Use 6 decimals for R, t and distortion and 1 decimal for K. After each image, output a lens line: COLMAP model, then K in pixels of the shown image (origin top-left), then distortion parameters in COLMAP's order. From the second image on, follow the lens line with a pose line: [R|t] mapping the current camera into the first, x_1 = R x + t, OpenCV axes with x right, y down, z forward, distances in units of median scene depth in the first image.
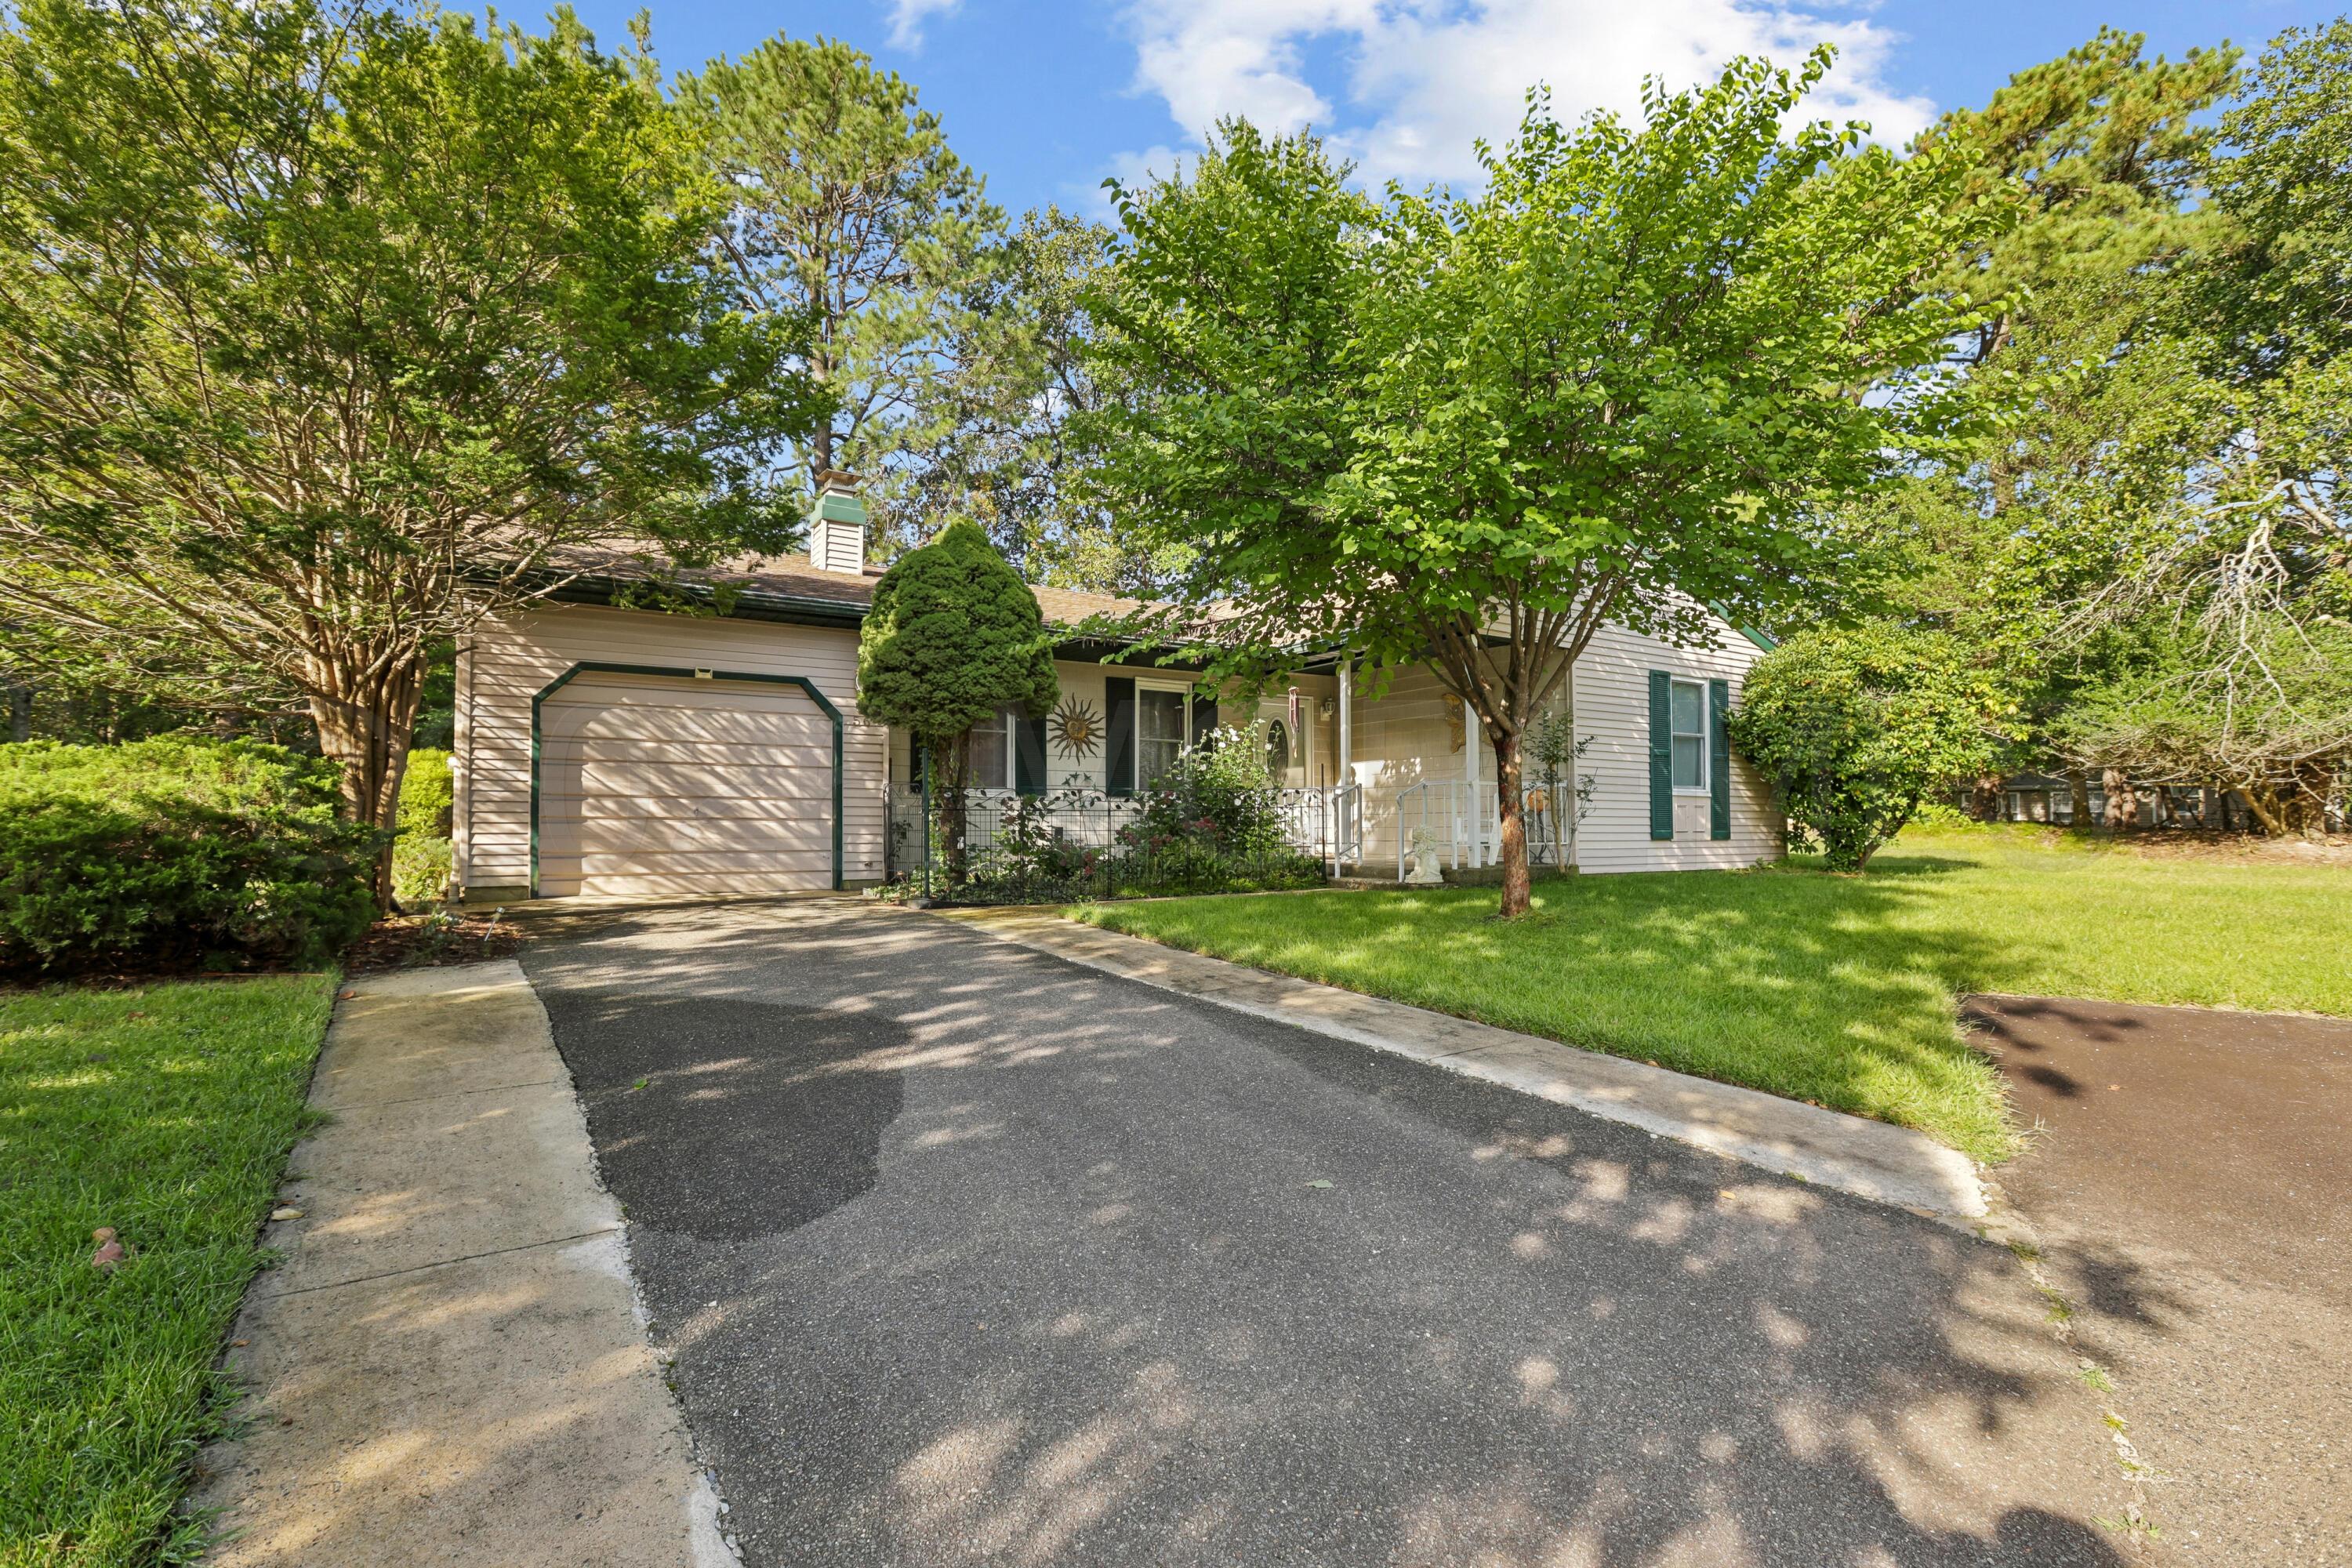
lens RADIAL K [[1108.5, 0, 1098.2], [0, 1108.5, 813.4], [0, 0, 1]] dist [-0.016952, -0.000122]
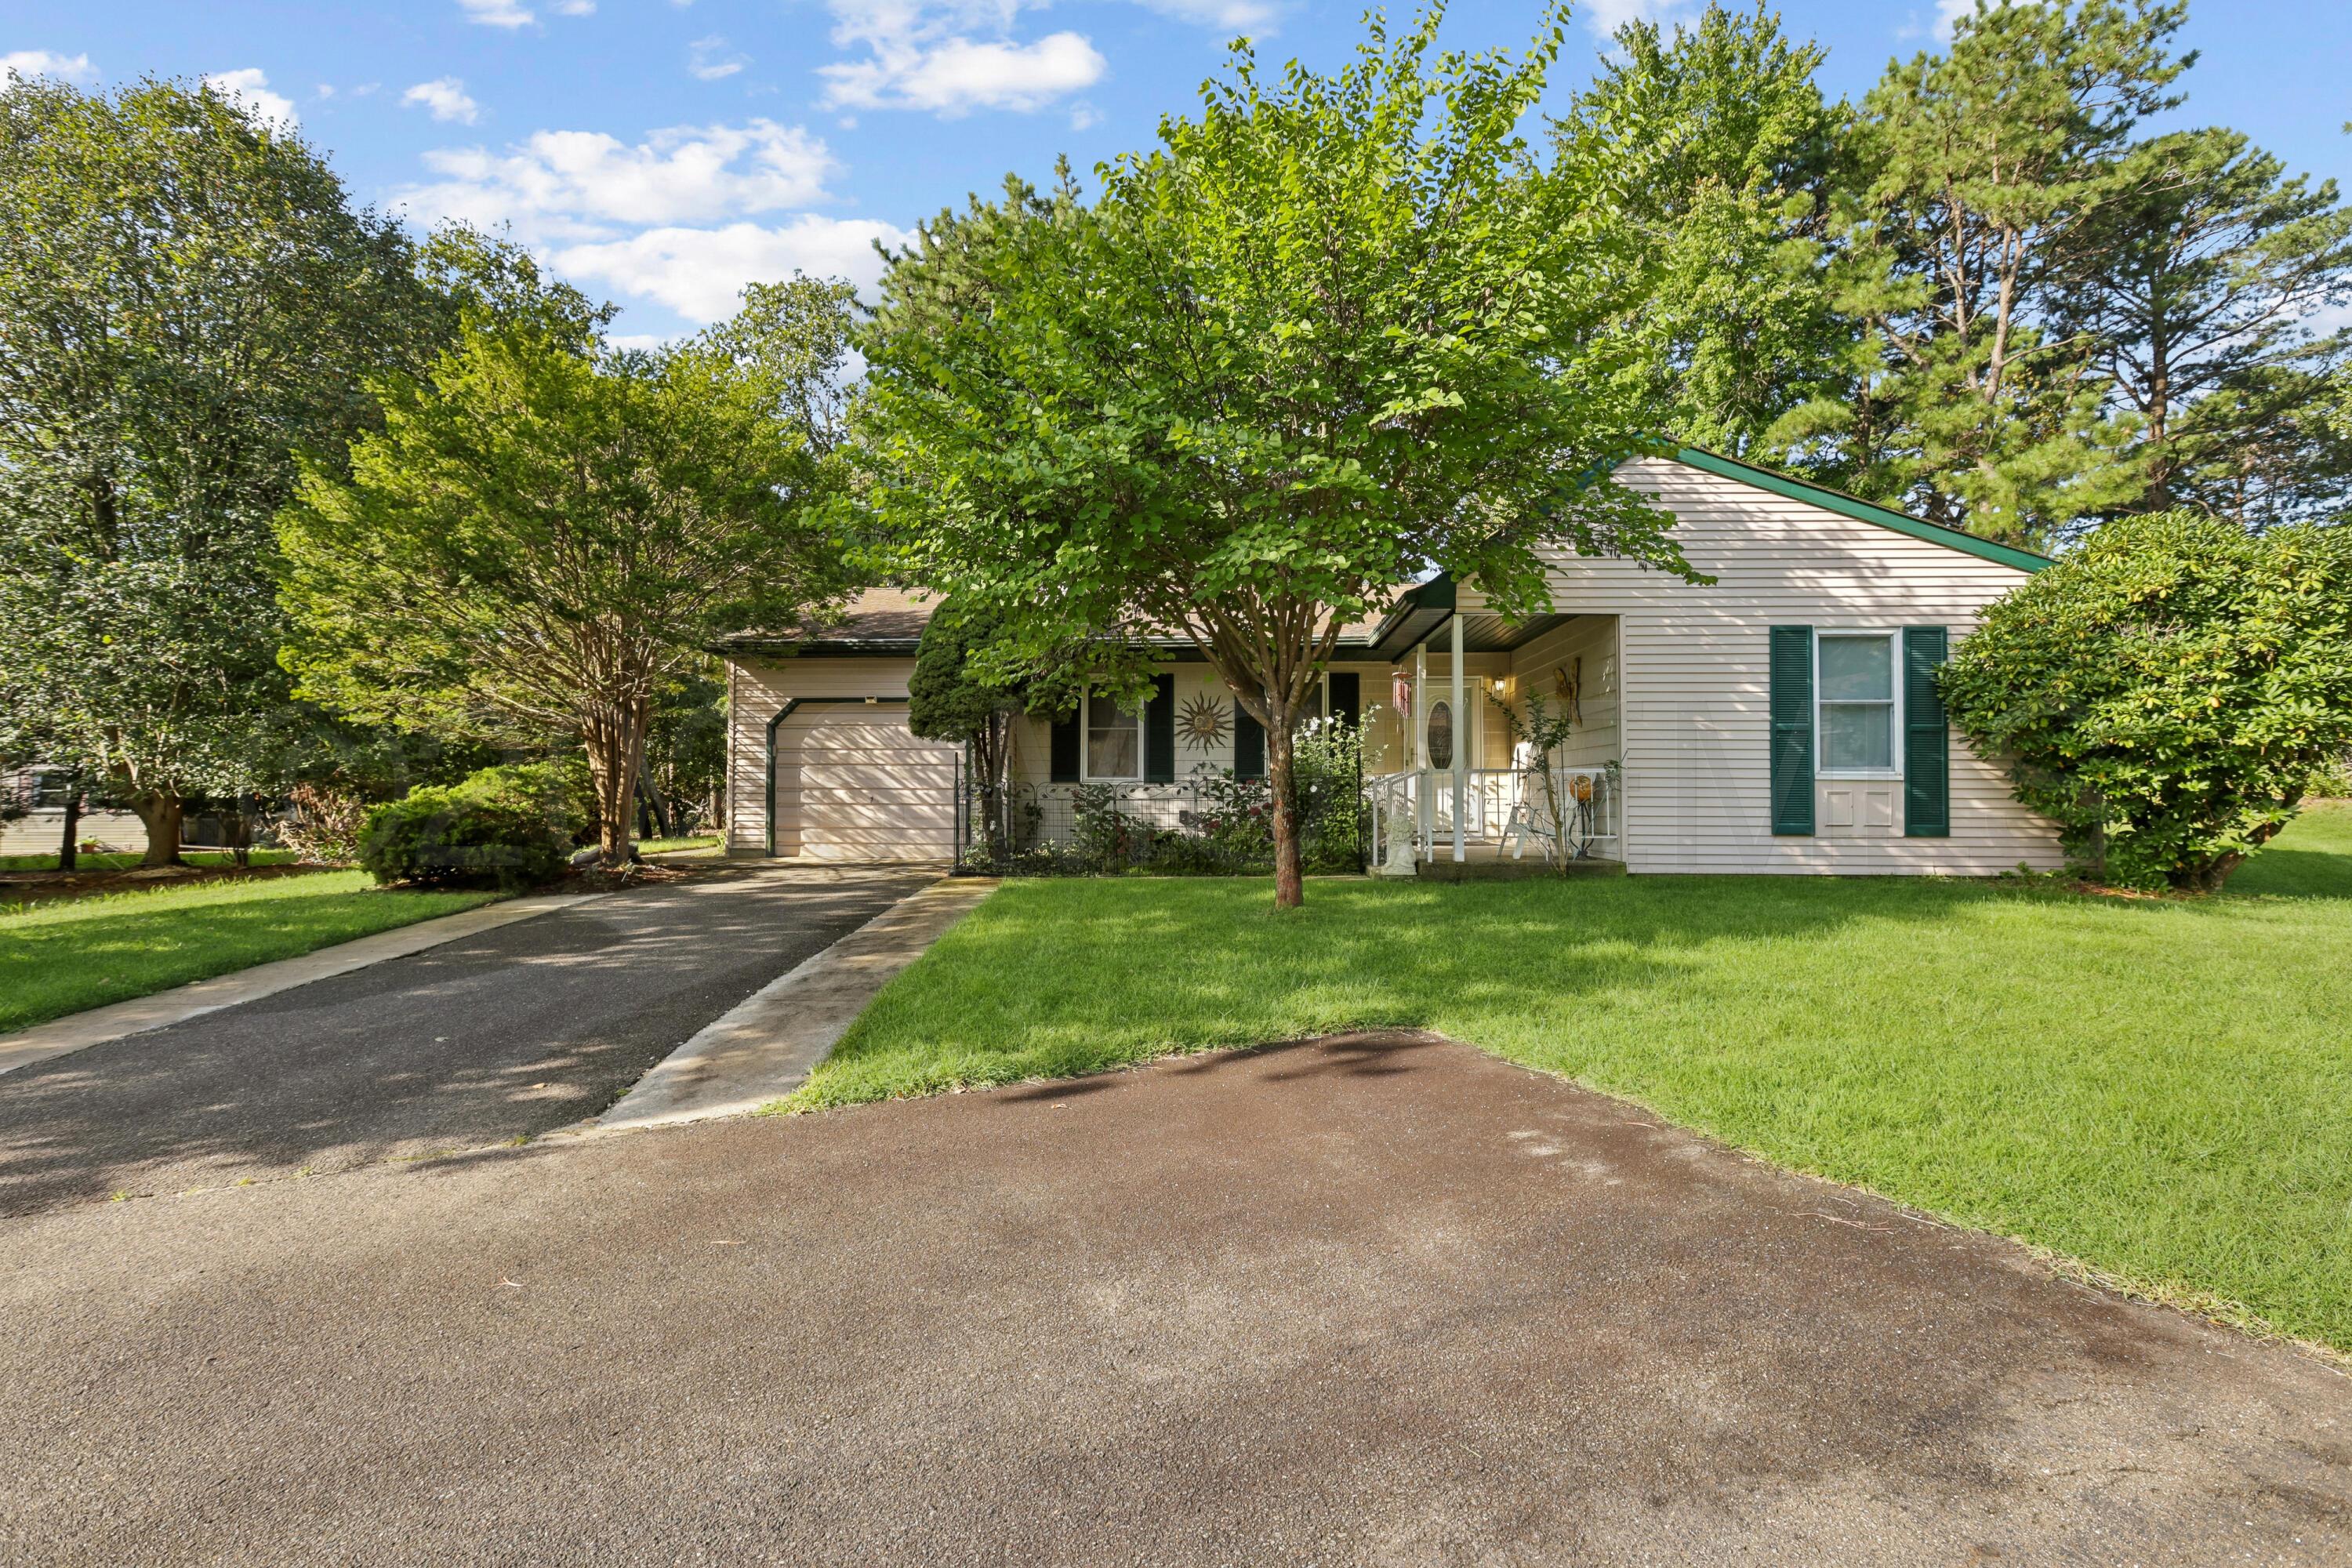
lens RADIAL K [[1079.2, 0, 1133.0], [0, 1079.2, 780.6], [0, 0, 1]] dist [-0.043833, 0.020729]
pose [[0.802970, -0.005143, -0.595997, 0.671301], [0.005621, 0.999984, -0.001056, -0.019968], [0.595993, -0.002502, 0.802986, 0.101316]]
